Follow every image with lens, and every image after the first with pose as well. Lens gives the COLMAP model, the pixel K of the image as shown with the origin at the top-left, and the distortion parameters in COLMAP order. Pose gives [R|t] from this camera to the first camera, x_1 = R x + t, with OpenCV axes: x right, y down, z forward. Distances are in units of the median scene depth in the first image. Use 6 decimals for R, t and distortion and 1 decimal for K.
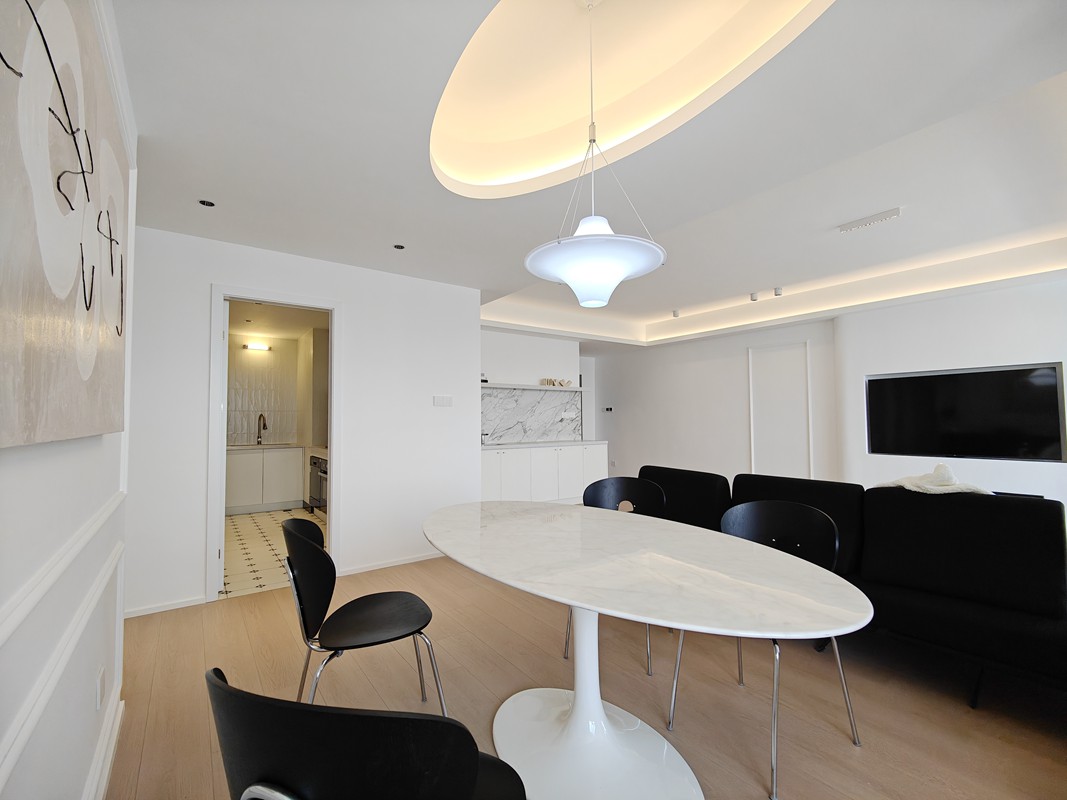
lens RADIAL K [[458.2, 0, 532.1], [0, 458.2, 401.8], [0, 0, 1]] dist [0.010800, -0.000325]
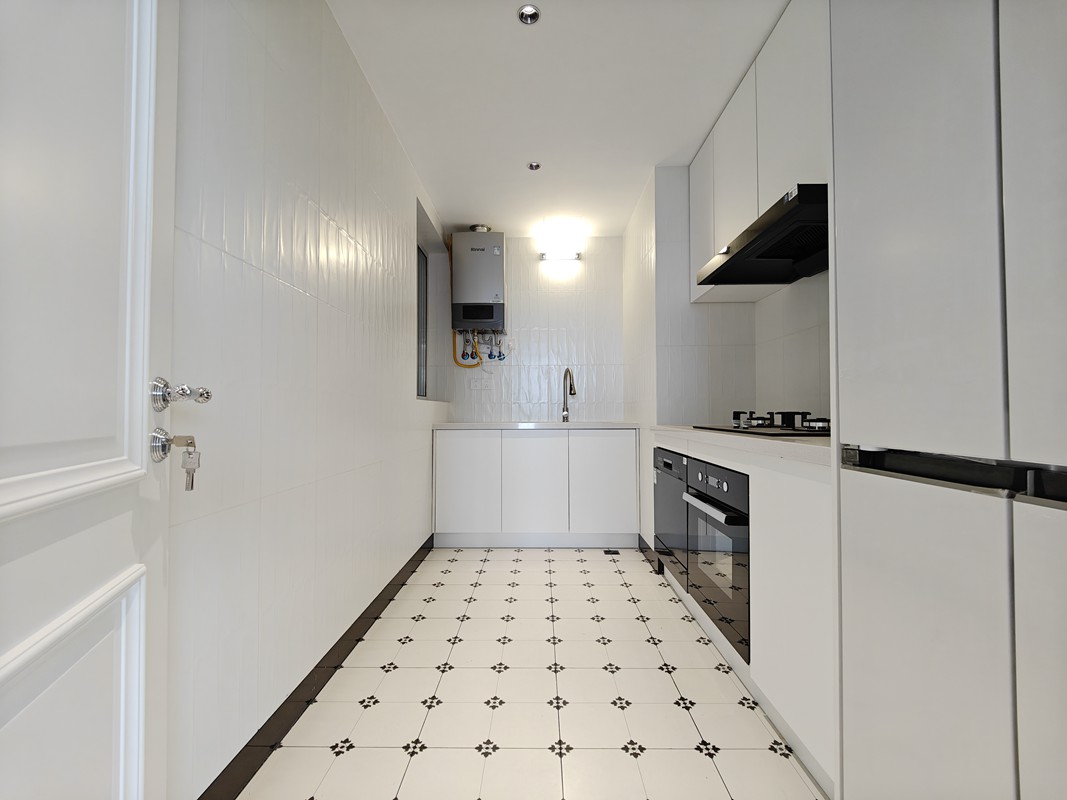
lens RADIAL K [[458.2, 0, 532.1], [0, 458.2, 401.8], [0, 0, 1]] dist [0.010800, -0.000325]
pose [[0.792092, -0.009020, -0.610335, -0.278746], [0.021216, 0.999693, 0.012761, 0.059914], [0.610032, -0.023057, 0.792041, 0.526542]]
